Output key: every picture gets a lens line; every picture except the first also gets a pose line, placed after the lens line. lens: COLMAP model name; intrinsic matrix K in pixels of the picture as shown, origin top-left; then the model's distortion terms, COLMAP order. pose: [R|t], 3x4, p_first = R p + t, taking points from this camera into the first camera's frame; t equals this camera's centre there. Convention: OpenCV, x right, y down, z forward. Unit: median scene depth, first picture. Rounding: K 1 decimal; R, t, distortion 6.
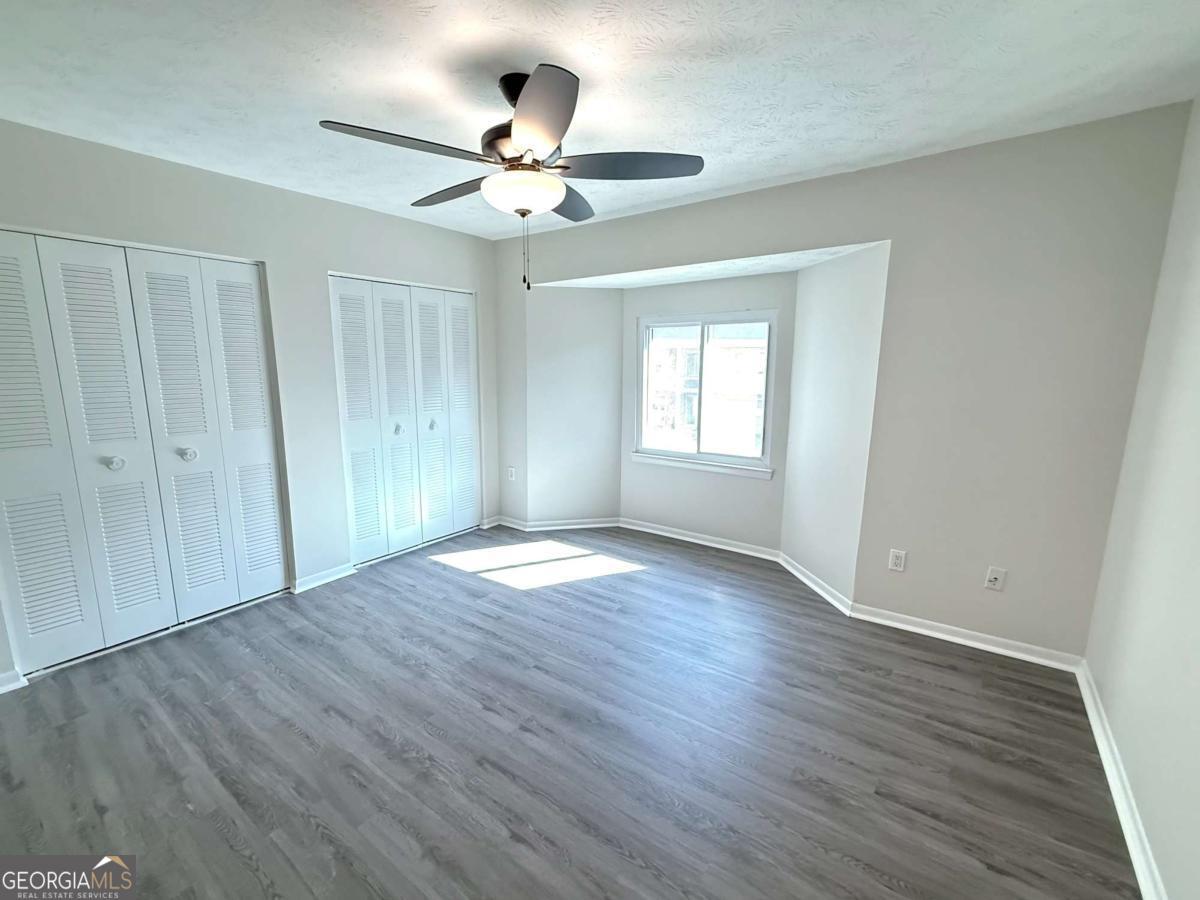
lens RADIAL K [[514.6, 0, 600.0], [0, 514.6, 450.0], [0, 0, 1]] dist [0.001022, -0.000335]
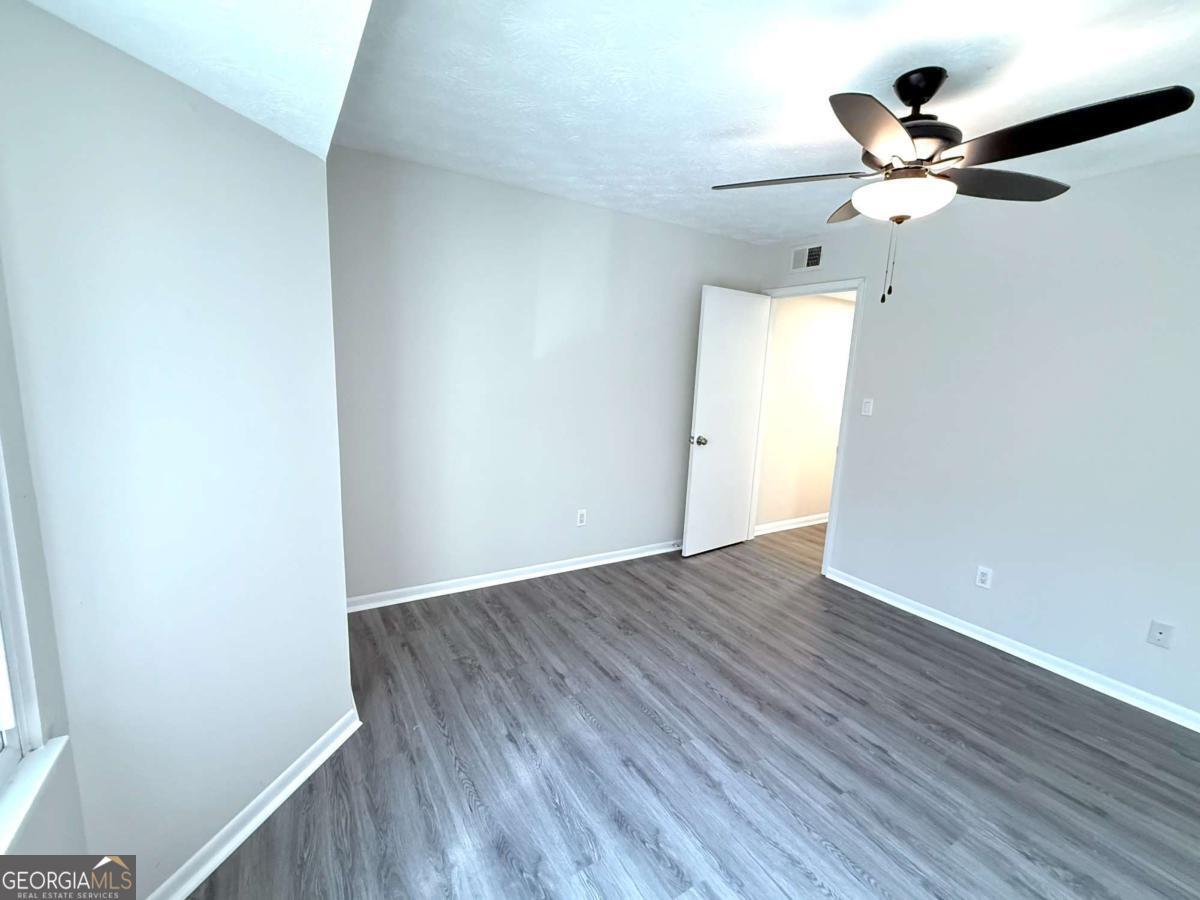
lens RADIAL K [[514.6, 0, 600.0], [0, 514.6, 450.0], [0, 0, 1]] dist [0.001022, -0.000335]
pose [[-0.924504, -0.107290, 0.365762, -0.027396], [0.016222, 0.947626, 0.318971, -0.295861], [-0.380828, 0.300823, -0.874343, 1.718332]]
